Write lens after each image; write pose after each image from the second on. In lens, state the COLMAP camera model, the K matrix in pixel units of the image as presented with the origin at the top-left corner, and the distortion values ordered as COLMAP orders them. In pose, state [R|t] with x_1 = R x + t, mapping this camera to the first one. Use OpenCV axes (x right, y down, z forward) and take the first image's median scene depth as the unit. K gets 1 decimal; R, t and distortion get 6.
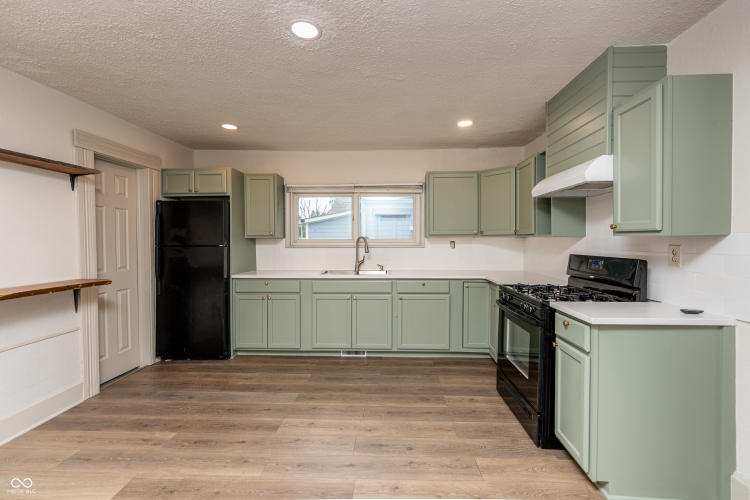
lens RADIAL K [[318.8, 0, 375.0], [0, 318.8, 250.0], [0, 0, 1]] dist [0.000763, 0.000093]
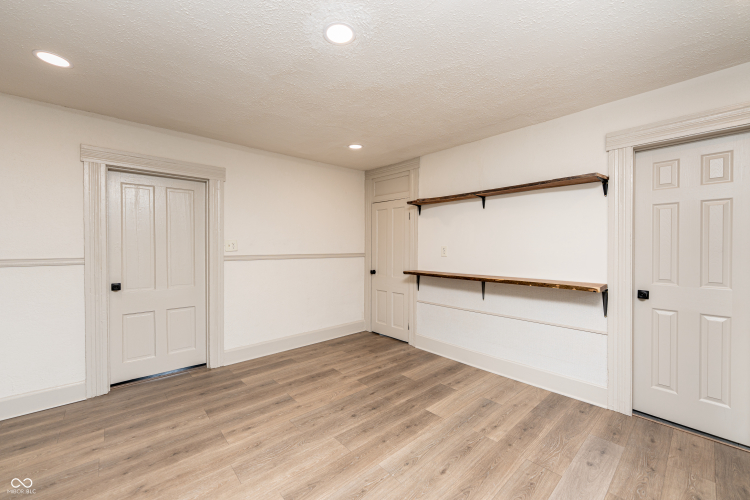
lens RADIAL K [[300.8, 0, 375.0], [0, 300.8, 250.0], [0, 0, 1]] dist [0.000569, 0.000135]
pose [[-0.707910, 0.009884, -0.706234, 0.208900], [-0.019180, 0.999264, 0.033212, -0.027746], [0.706043, 0.037057, -0.707199, 0.984448]]
